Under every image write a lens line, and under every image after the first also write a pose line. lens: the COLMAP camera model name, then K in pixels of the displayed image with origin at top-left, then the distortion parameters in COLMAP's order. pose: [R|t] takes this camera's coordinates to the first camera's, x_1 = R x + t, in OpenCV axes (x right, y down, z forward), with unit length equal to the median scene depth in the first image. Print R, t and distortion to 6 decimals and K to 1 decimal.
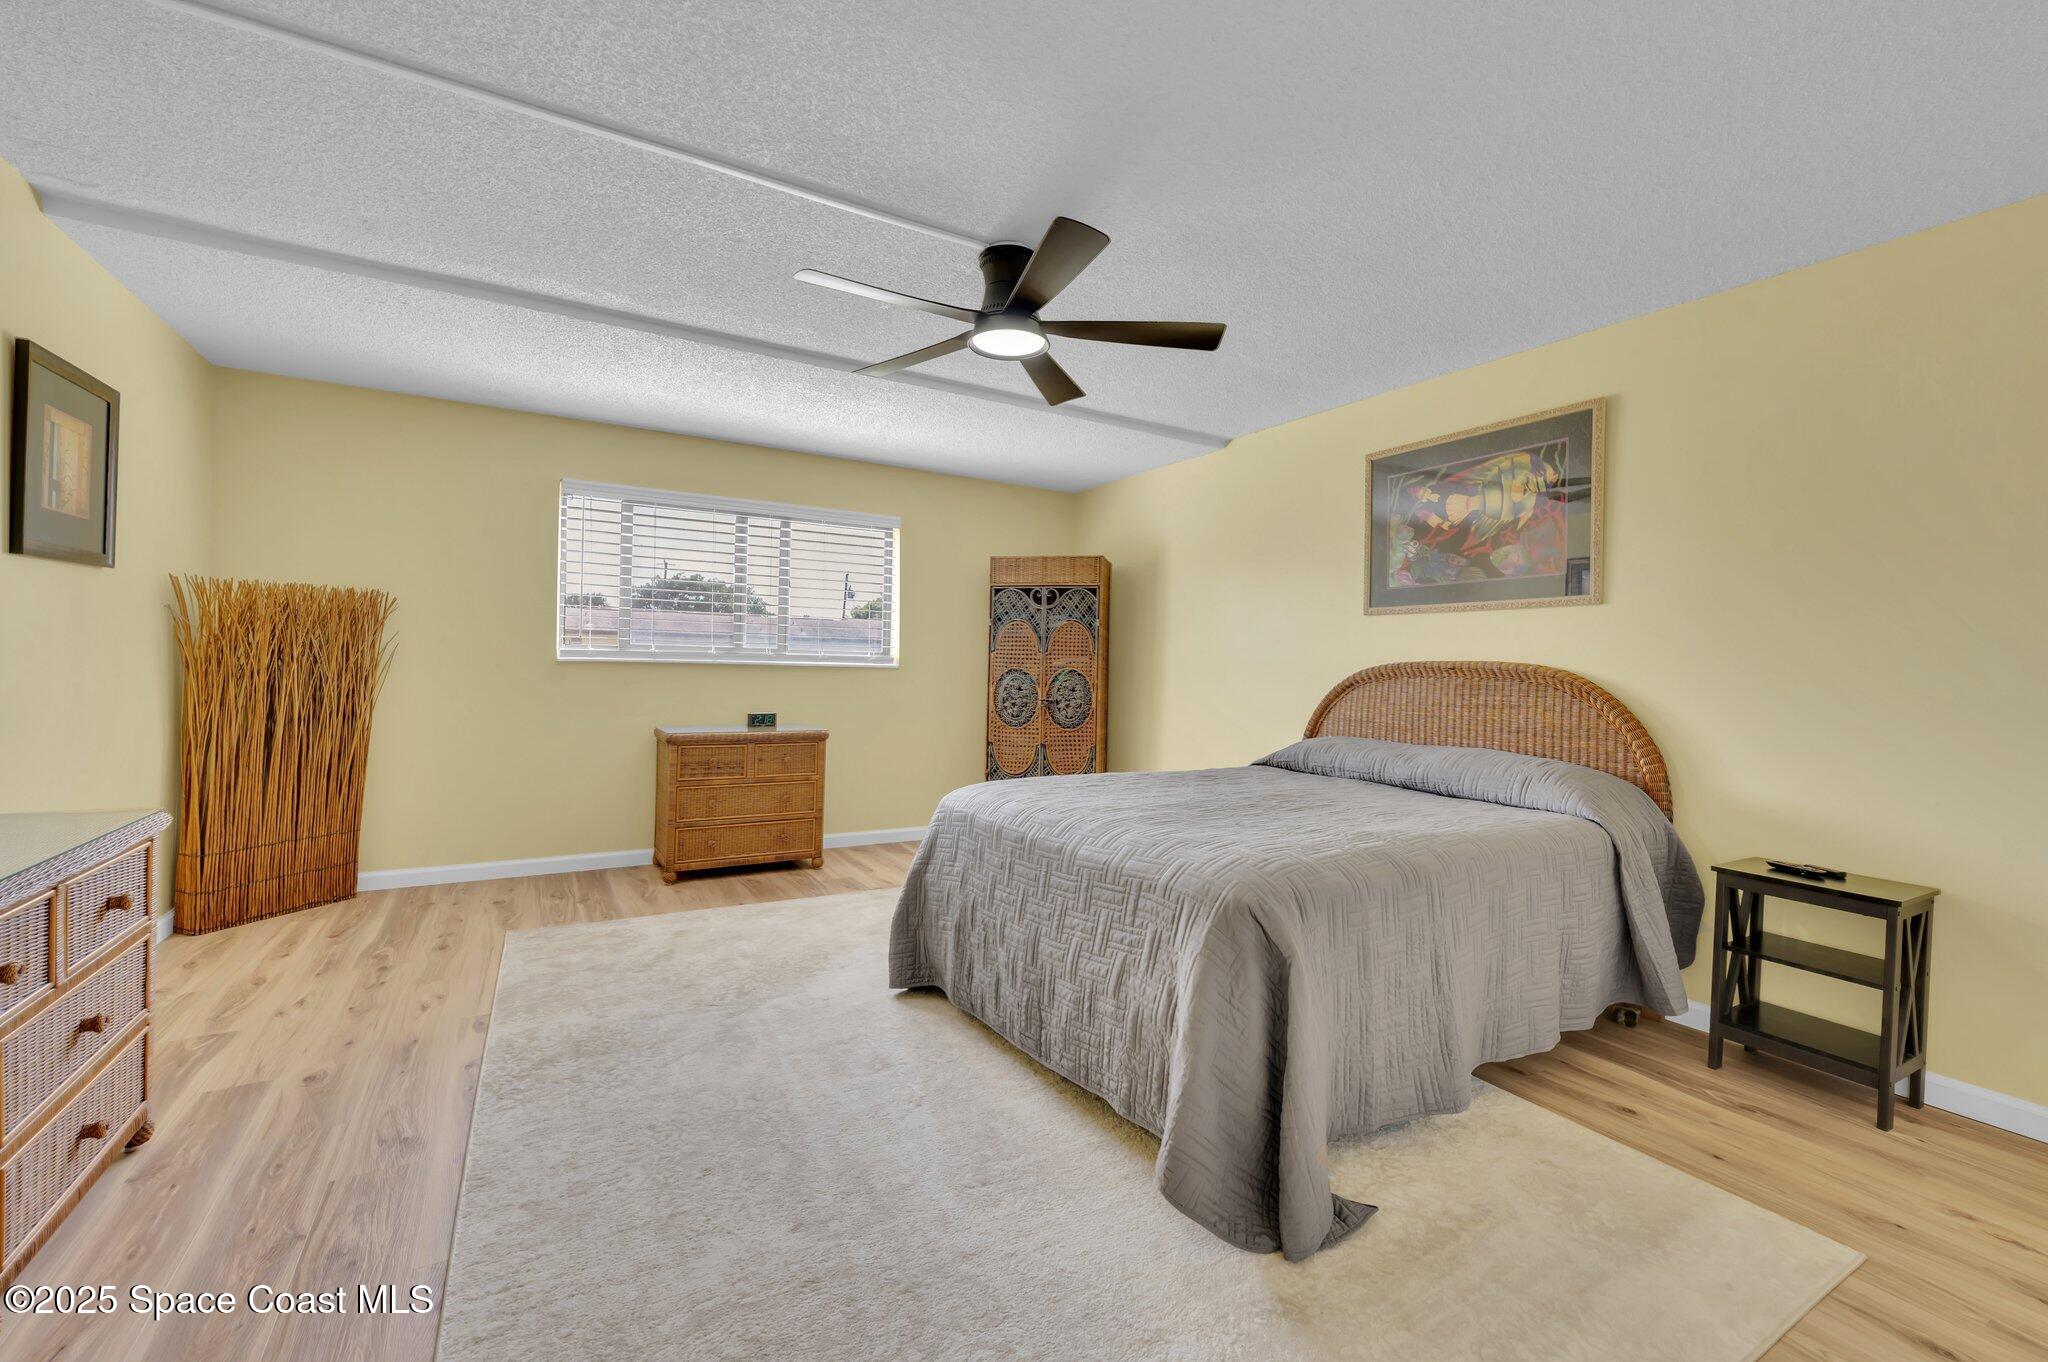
lens RADIAL K [[846.4, 0, 1029.3], [0, 846.4, 670.7], [0, 0, 1]] dist [-0.000058, -0.000282]
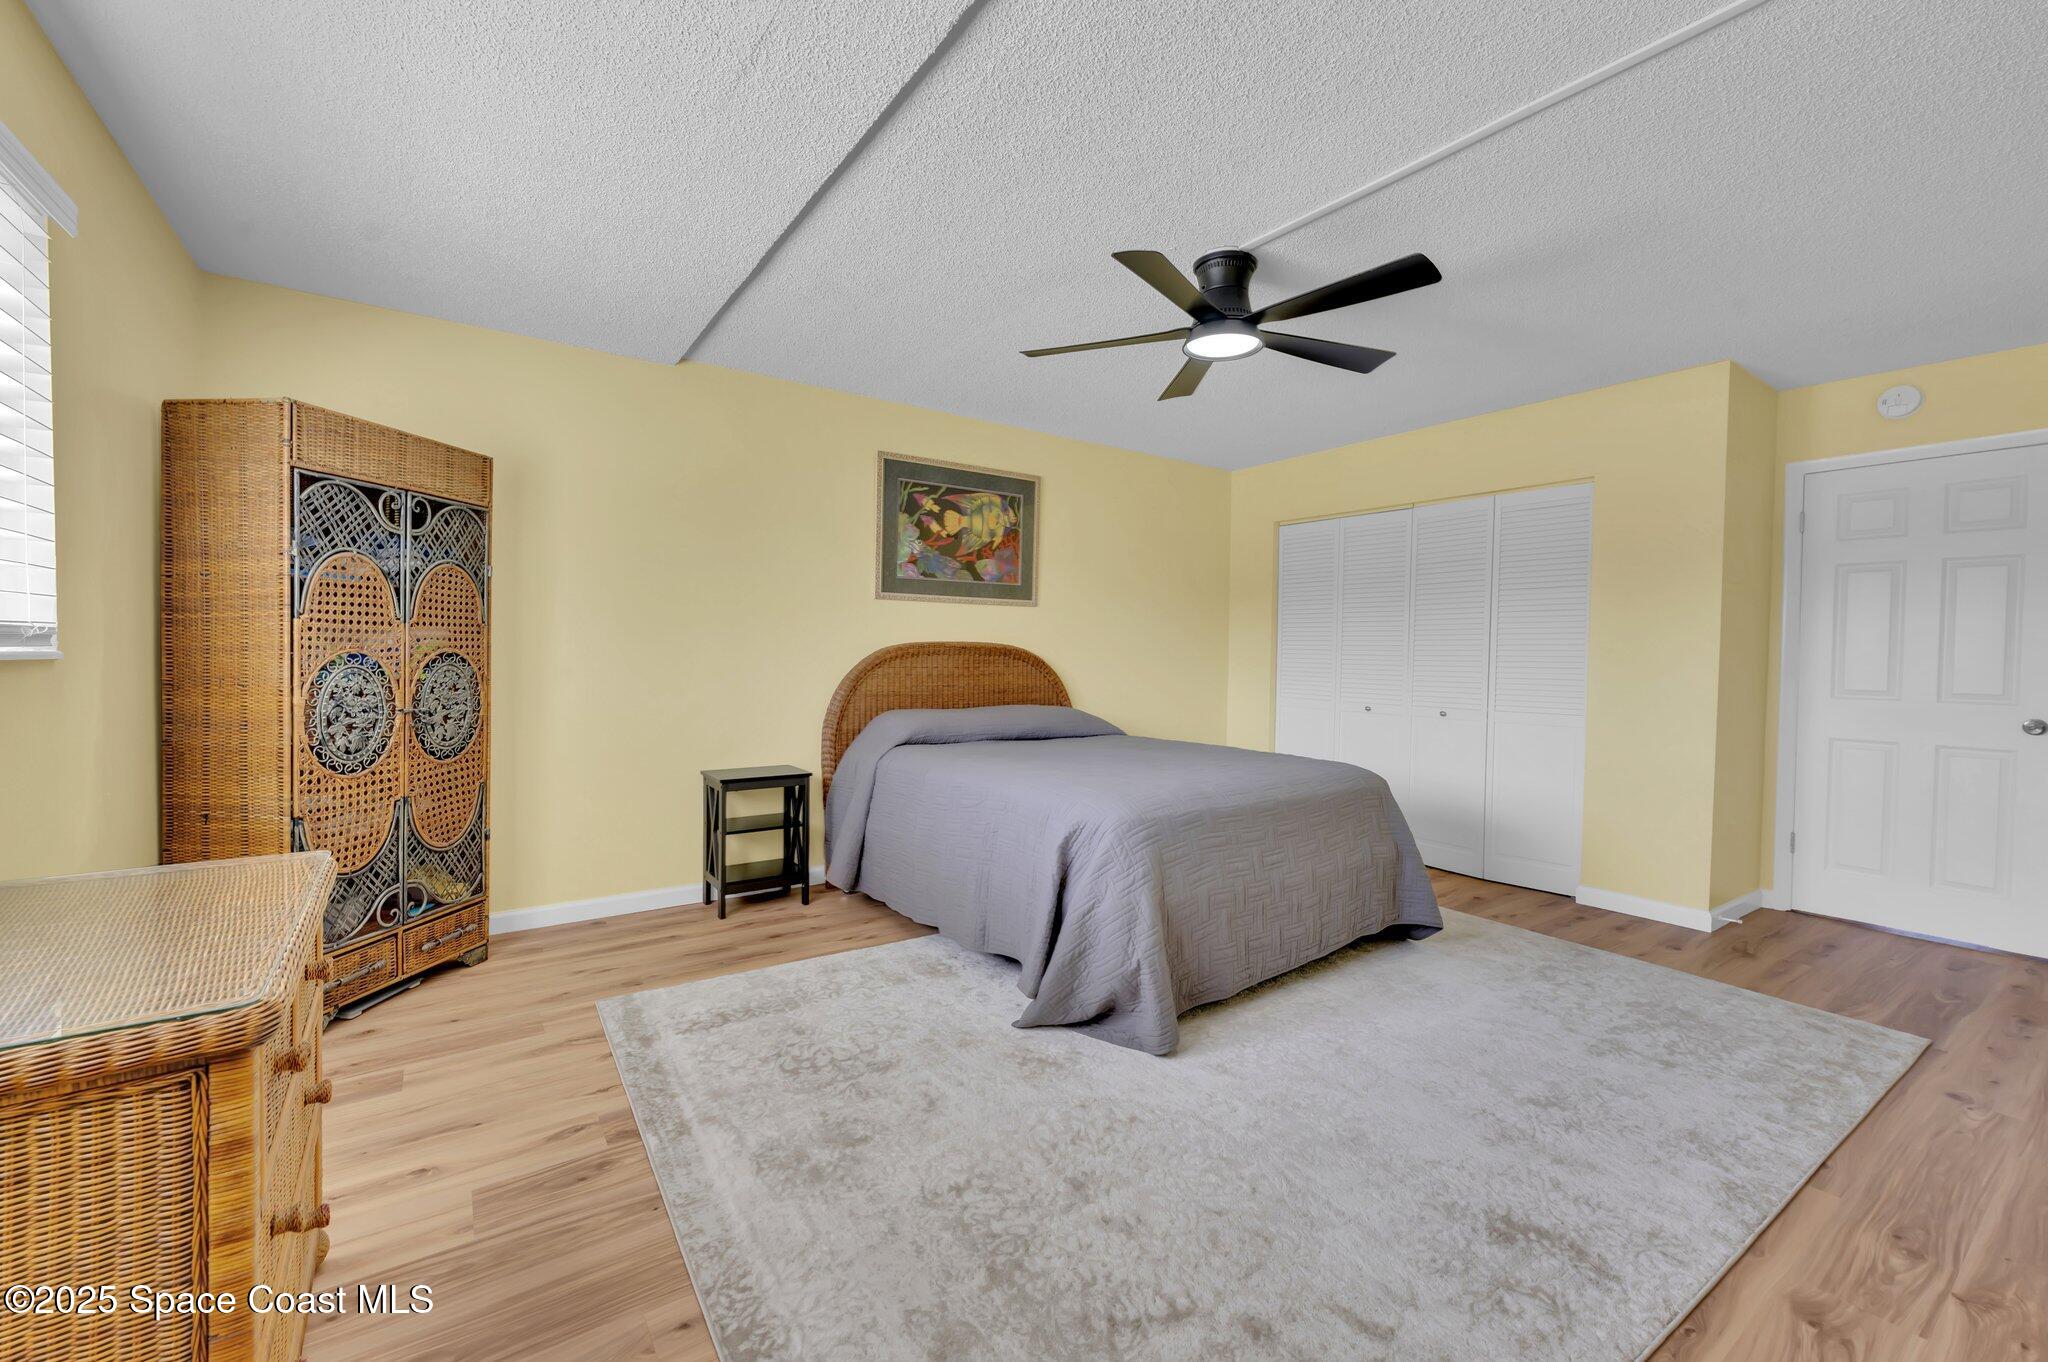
lens RADIAL K [[846.4, 0, 1029.3], [0, 846.4, 670.7], [0, 0, 1]] dist [-0.000058, -0.000282]
pose [[-0.083725, -0.042749, 0.995571, -0.758507], [-0.007501, 0.999078, 0.042269, -0.021695], [-0.996461, -0.003928, -0.083969, 0.952294]]
